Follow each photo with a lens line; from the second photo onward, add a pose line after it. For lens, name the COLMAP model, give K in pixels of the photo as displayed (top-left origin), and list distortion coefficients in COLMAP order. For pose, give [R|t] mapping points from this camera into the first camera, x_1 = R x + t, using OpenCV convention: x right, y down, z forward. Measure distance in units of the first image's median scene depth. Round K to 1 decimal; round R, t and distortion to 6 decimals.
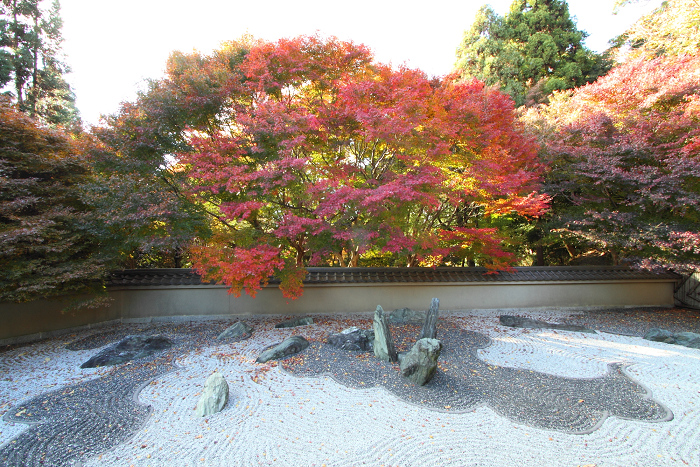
lens RADIAL K [[318.1, 0, 352.6], [0, 318.1, 240.3], [0, 0, 1]] dist [0.004067, -0.001753]
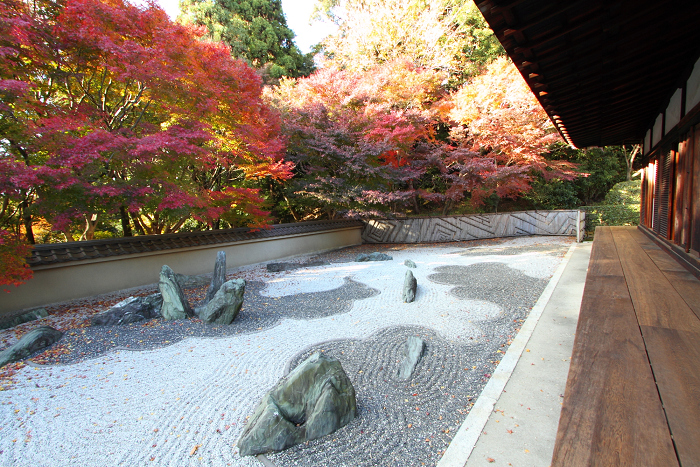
lens RADIAL K [[318.1, 0, 352.6], [0, 318.1, 240.3], [0, 0, 1]] dist [0.004067, -0.001753]
pose [[0.692748, -0.109203, 0.712864, -0.147543], [0.055059, 0.993593, 0.098702, 0.051536], [-0.719075, -0.029127, 0.694322, -0.037629]]
